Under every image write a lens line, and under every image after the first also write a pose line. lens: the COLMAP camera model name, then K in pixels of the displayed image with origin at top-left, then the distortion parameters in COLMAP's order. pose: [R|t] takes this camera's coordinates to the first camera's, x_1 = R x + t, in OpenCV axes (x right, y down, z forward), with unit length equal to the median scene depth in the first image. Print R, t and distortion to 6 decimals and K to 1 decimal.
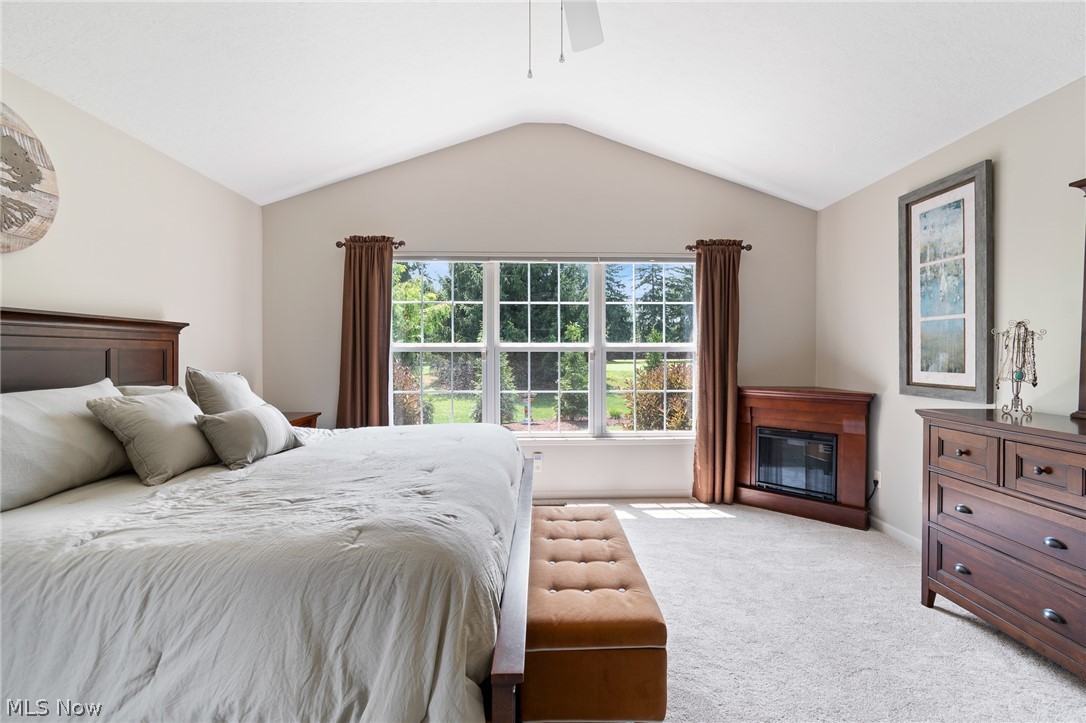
lens RADIAL K [[483.8, 0, 543.7], [0, 483.8, 354.8], [0, 0, 1]] dist [0.006744, -0.003846]
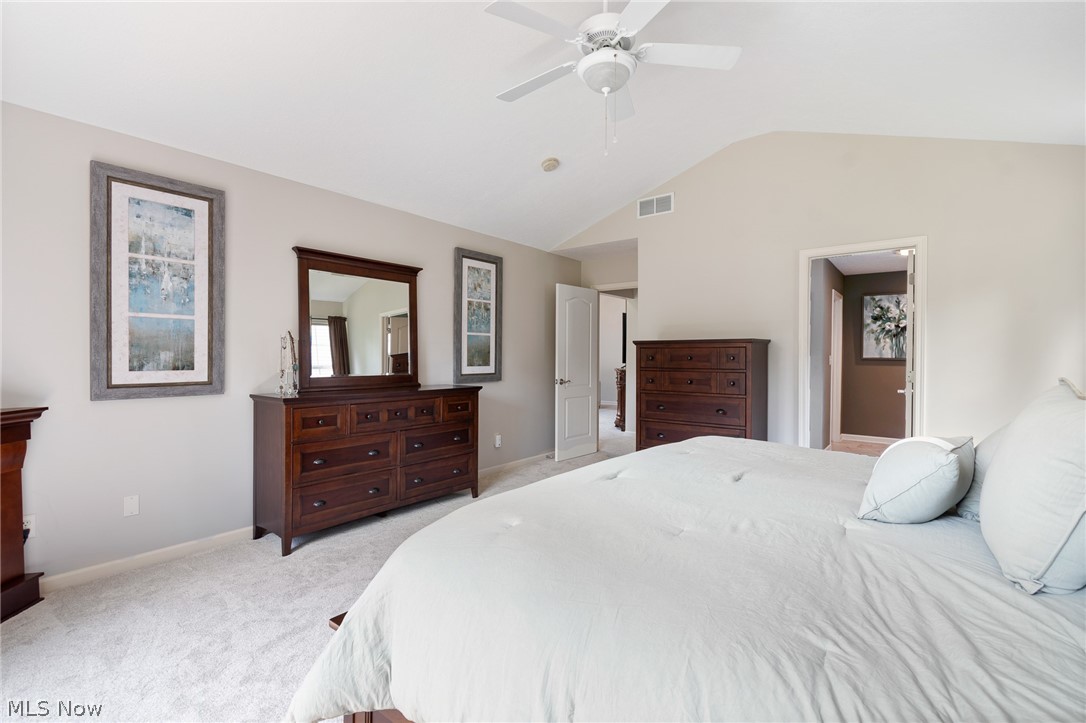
lens RADIAL K [[483.8, 0, 545.2], [0, 483.8, 357.6], [0, 0, 1]] dist [0.006744, -0.003846]
pose [[-0.771913, -0.008293, 0.635674, -0.404012], [-0.003070, 0.999952, 0.009317, -0.002575], [-0.635720, 0.005240, -0.771902, 1.222588]]
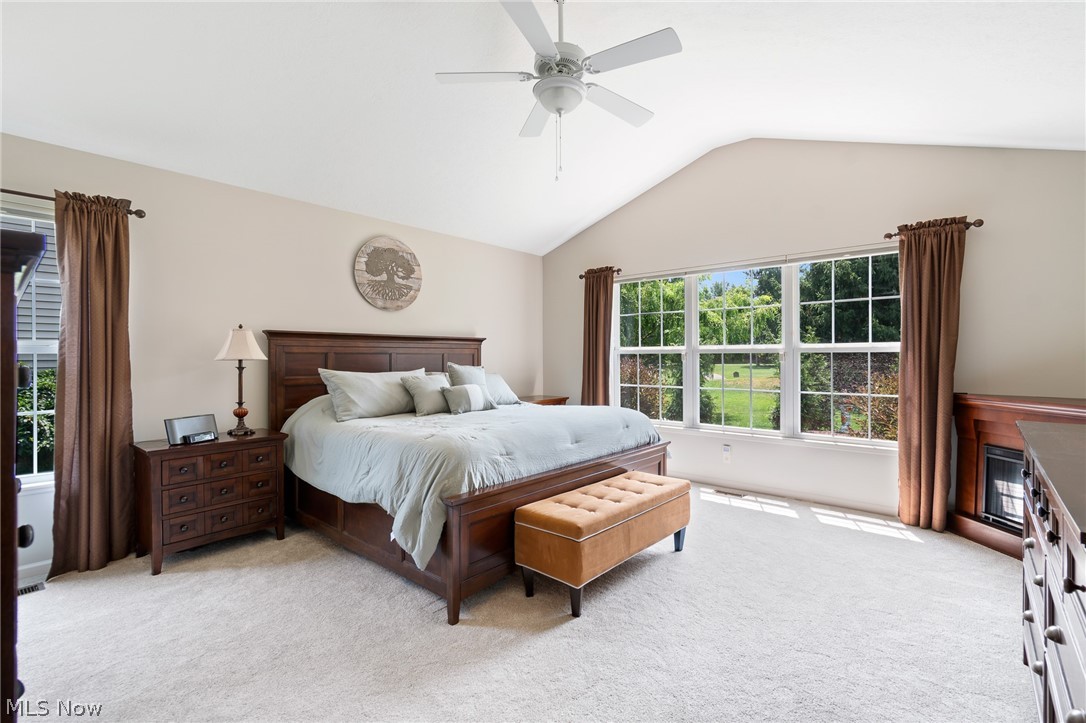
lens RADIAL K [[483.8, 0, 555.6], [0, 483.8, 356.4], [0, 0, 1]] dist [0.006744, -0.003846]
pose [[0.745708, -0.002243, -0.666269, 0.606552], [0.001552, 0.999997, -0.001629, 0.002736], [0.666271, 0.000180, 0.745710, -0.108976]]
